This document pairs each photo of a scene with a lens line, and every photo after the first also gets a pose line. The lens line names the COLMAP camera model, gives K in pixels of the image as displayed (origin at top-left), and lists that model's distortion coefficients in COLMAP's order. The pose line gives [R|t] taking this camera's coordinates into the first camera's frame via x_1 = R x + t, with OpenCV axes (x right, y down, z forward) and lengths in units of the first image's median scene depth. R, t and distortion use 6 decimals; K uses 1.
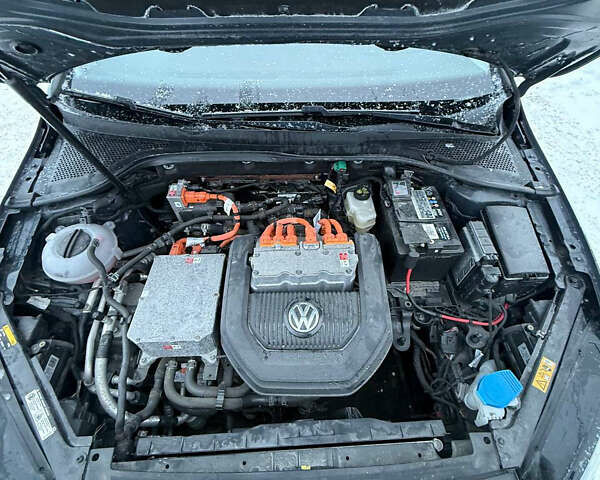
lens RADIAL K [[310.9, 0, 300.0], [0, 310.9, 240.0], [0, 0, 1]] dist [-0.004446, -0.000208]
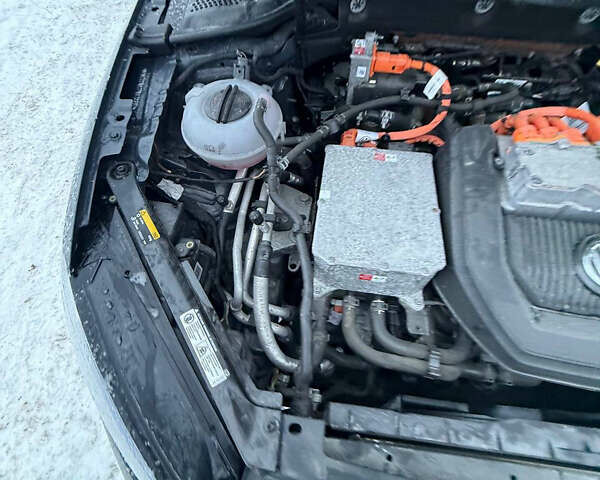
lens RADIAL K [[310.9, 0, 300.0], [0, 310.9, 240.0], [0, 0, 1]] dist [-0.004446, -0.000208]
pose [[0.983624, 0.144650, -0.107522, -0.465889], [-0.124082, 0.976155, 0.178113, 0.155675], [0.130722, -0.161855, 0.978118, 0.326324]]
